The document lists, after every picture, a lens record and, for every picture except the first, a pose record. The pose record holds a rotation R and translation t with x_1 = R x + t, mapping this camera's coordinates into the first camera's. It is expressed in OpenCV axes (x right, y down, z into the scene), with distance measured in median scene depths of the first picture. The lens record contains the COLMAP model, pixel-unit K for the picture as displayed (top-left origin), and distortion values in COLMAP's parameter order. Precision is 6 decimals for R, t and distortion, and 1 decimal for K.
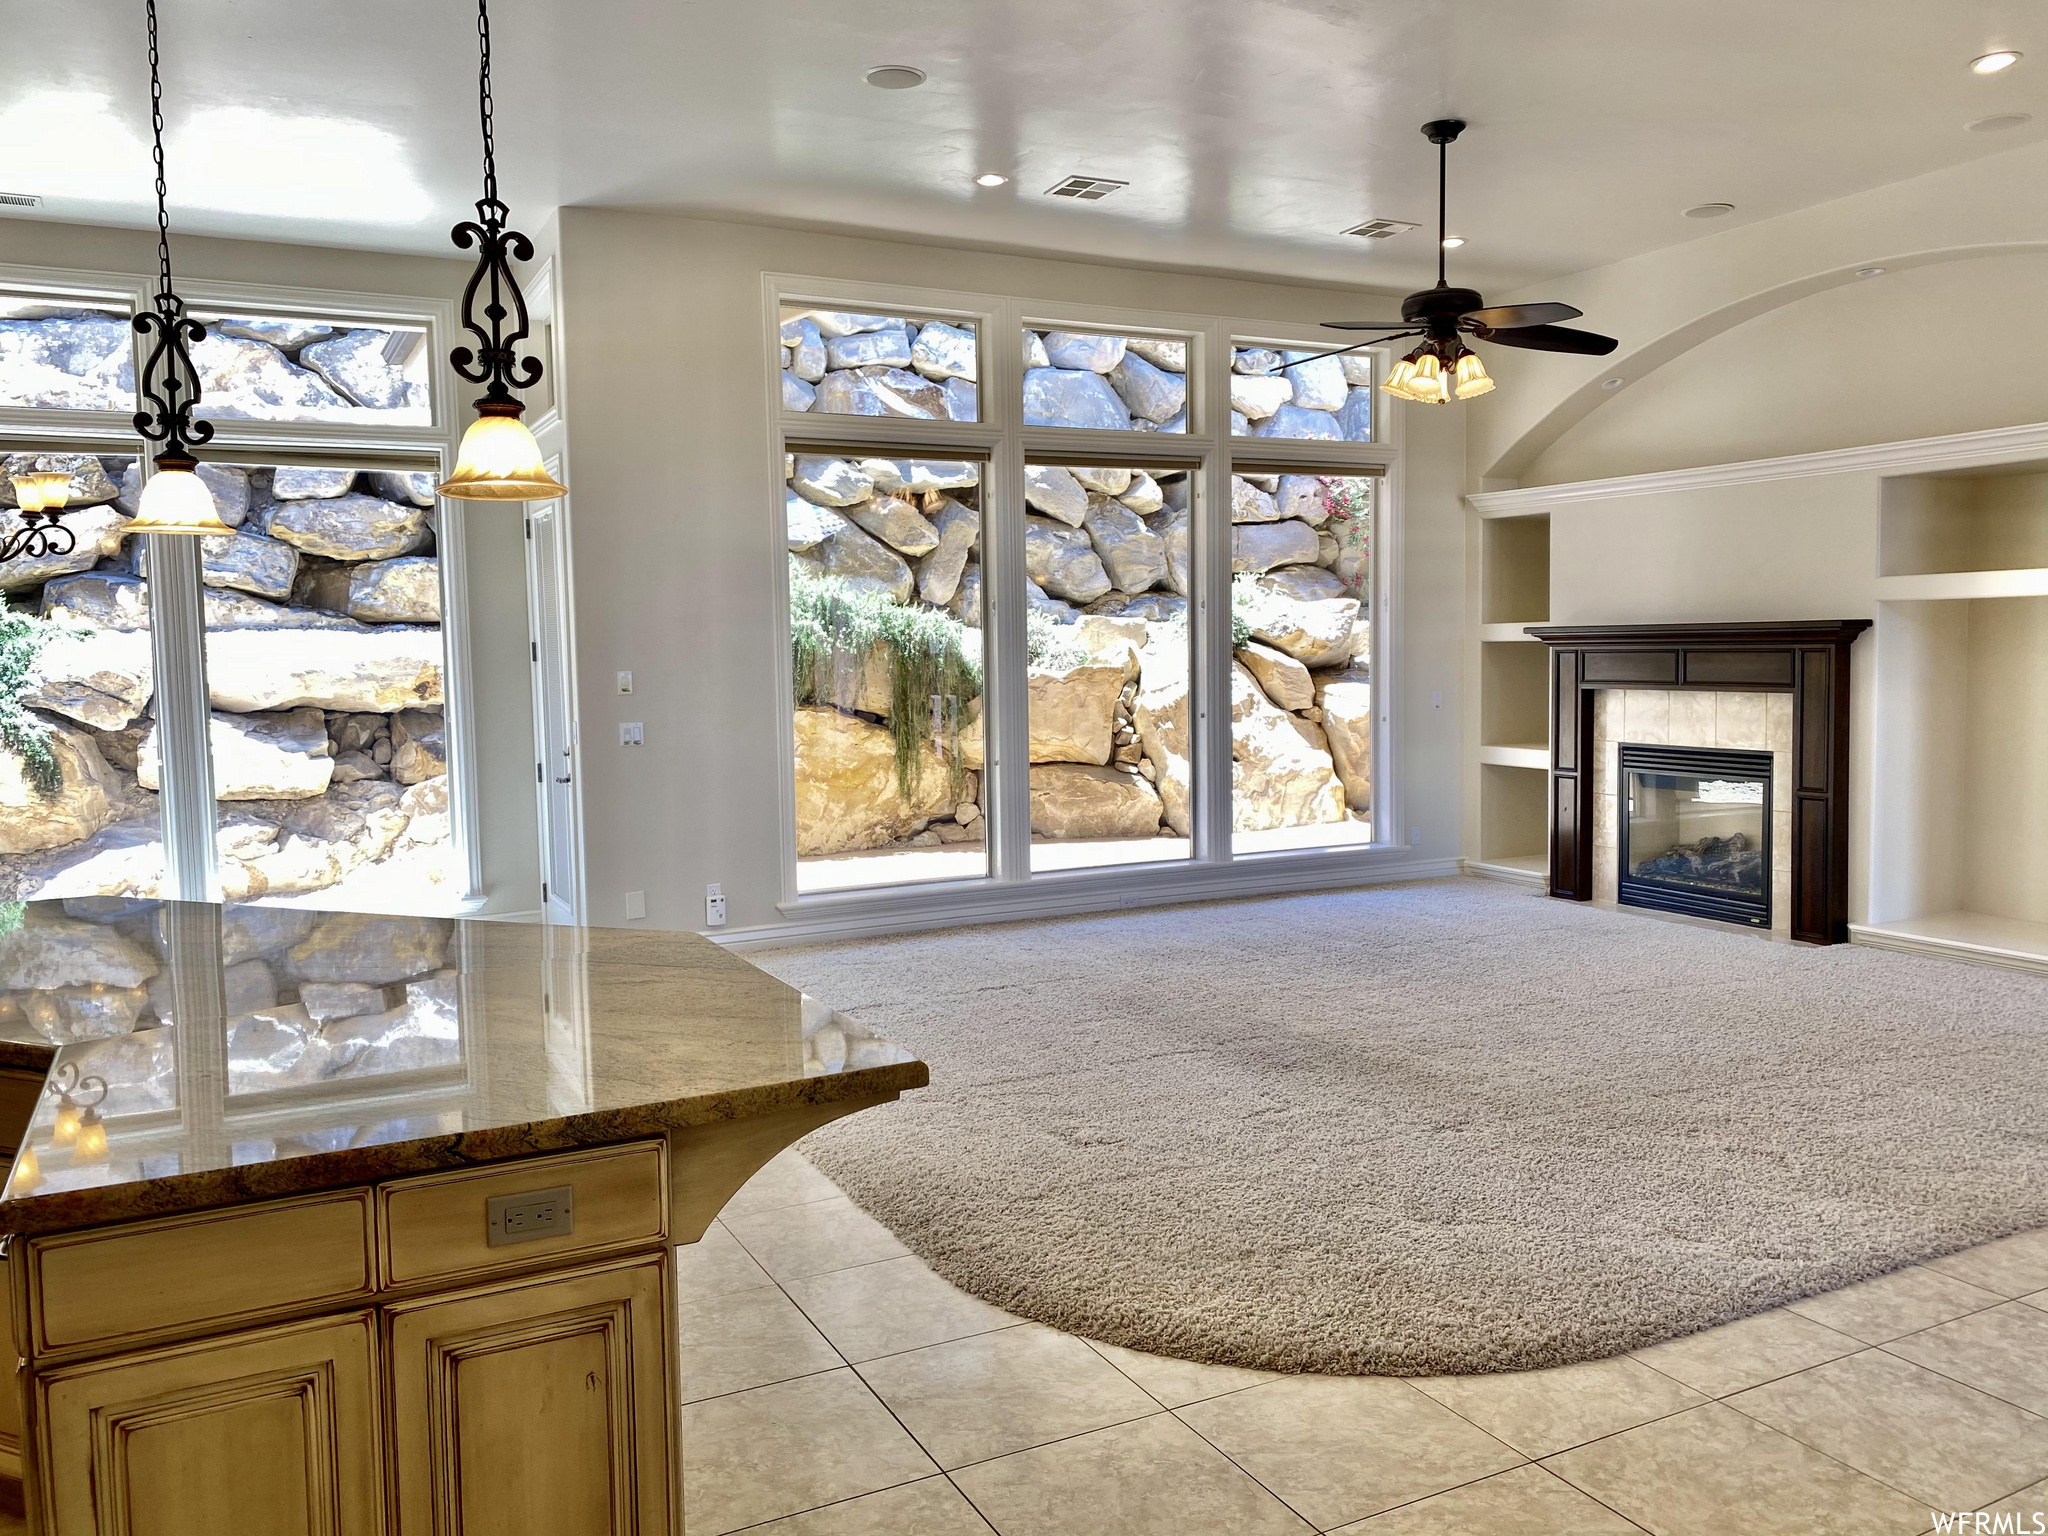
lens RADIAL K [[1552.7, 0, 1023.6], [0, 1552.7, 755.7], [0, 0, 1]] dist [0.019804, -0.002506]
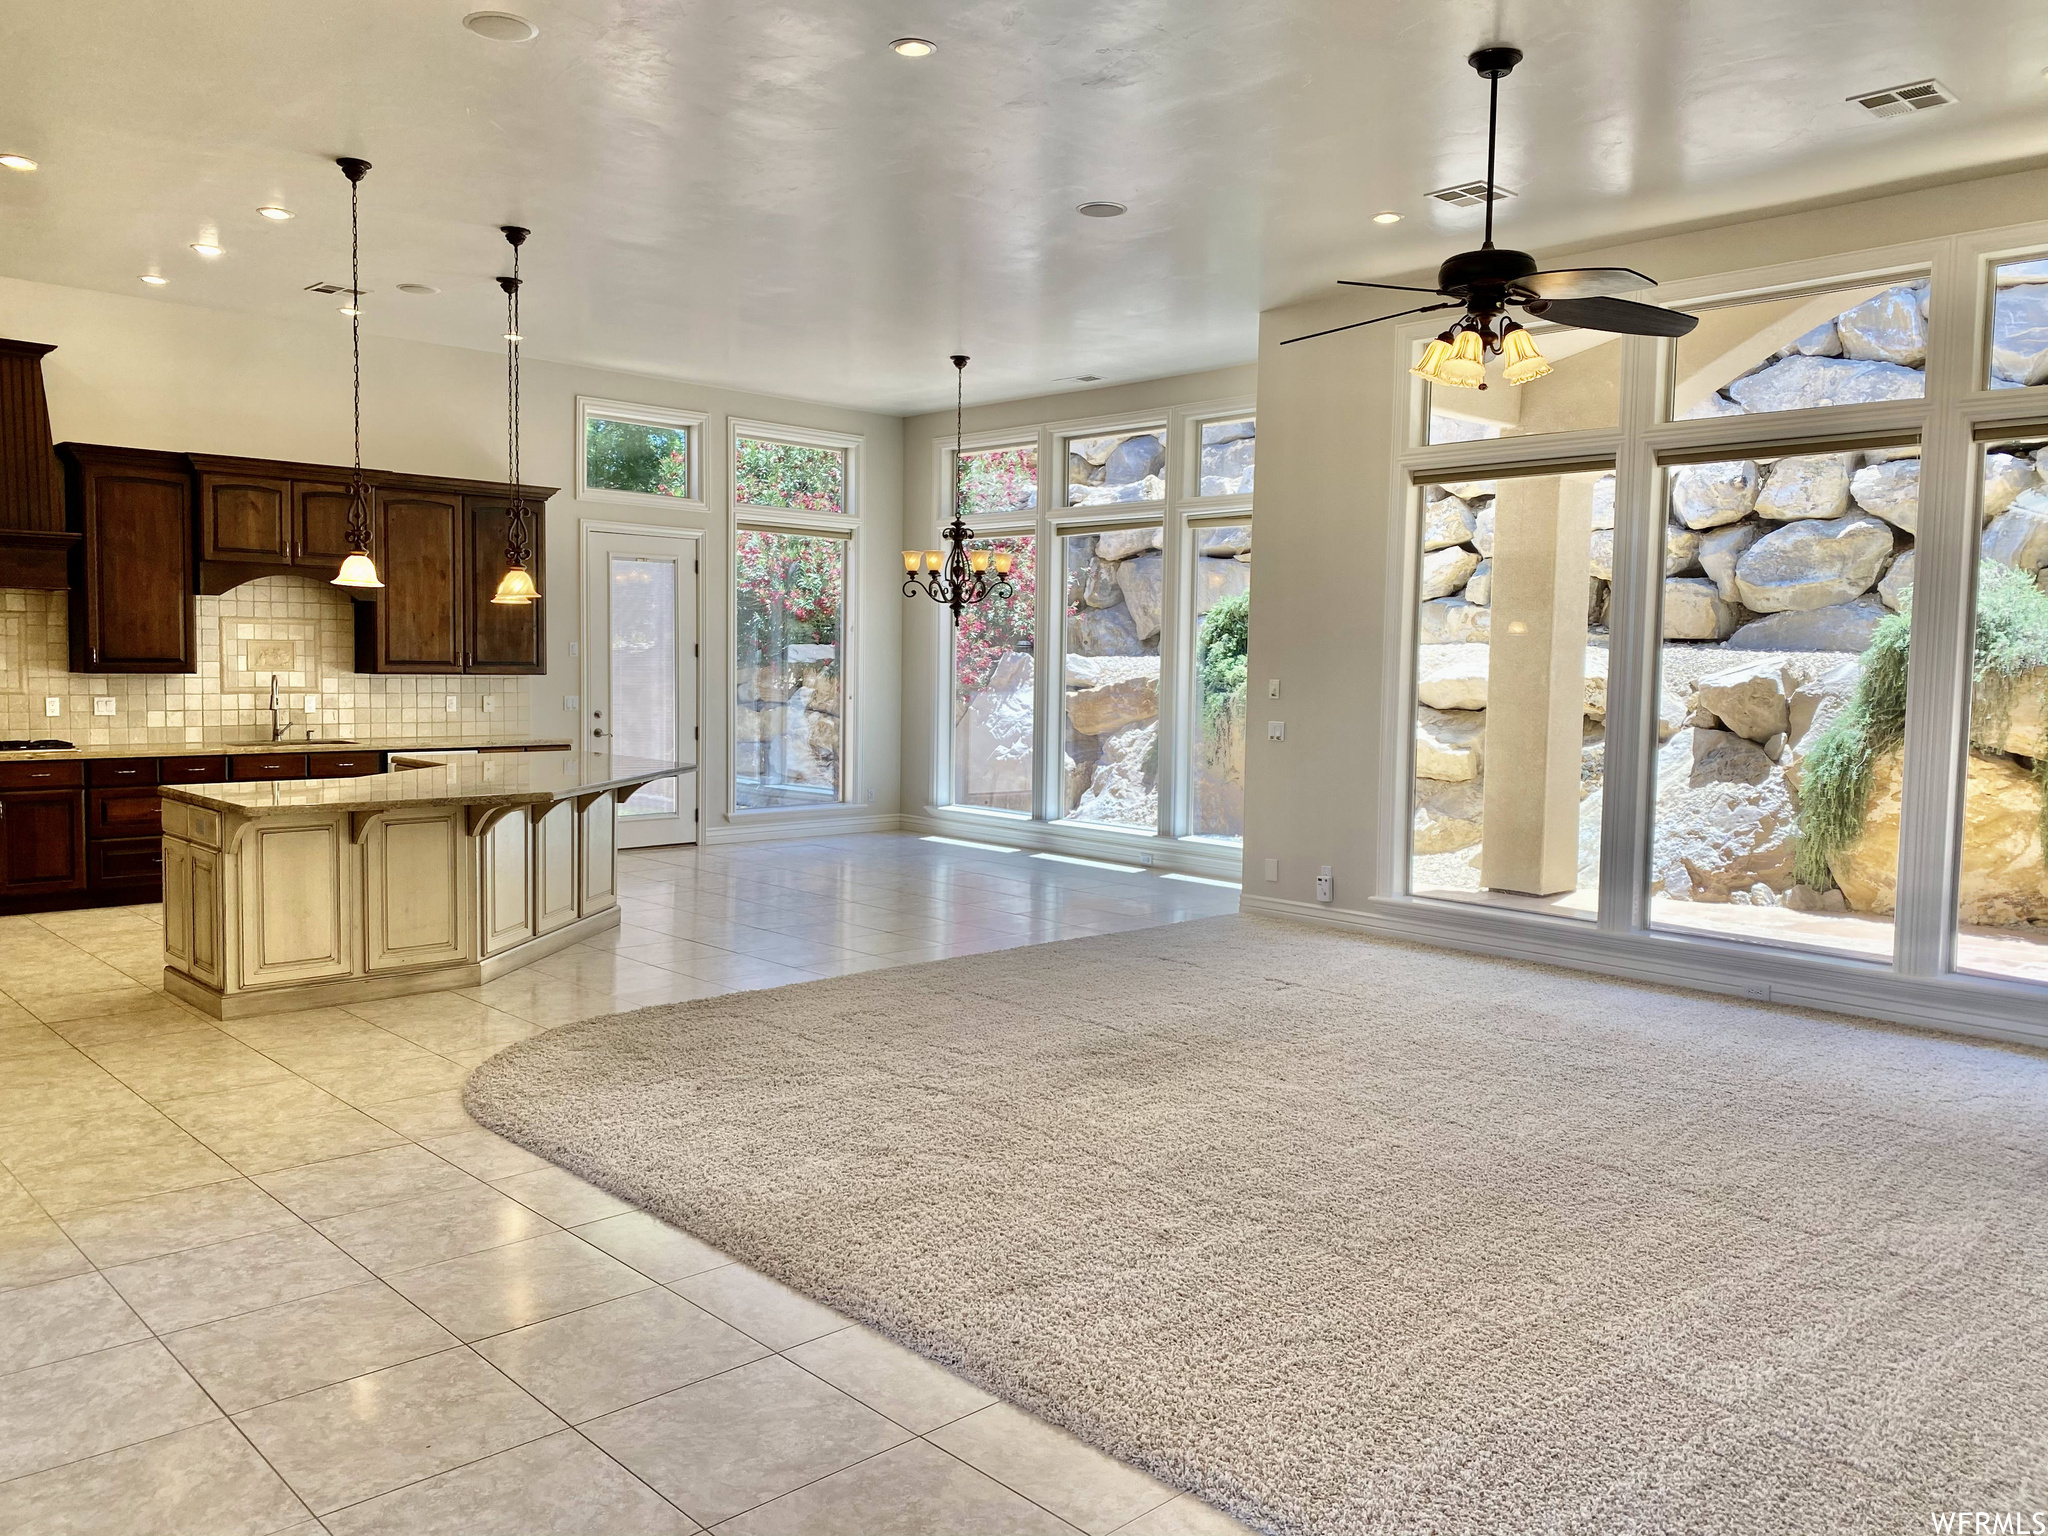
lens RADIAL K [[1549.3, 0, 1029.3], [0, 1549.3, 743.5], [0, 0, 1]] dist [0.060018, -0.101593]
pose [[0.288204, 0.076370, -0.954519, 0.657910], [-0.092365, 0.994384, 0.051671, -0.037543], [0.953104, 0.073273, 0.293639, 0.349293]]
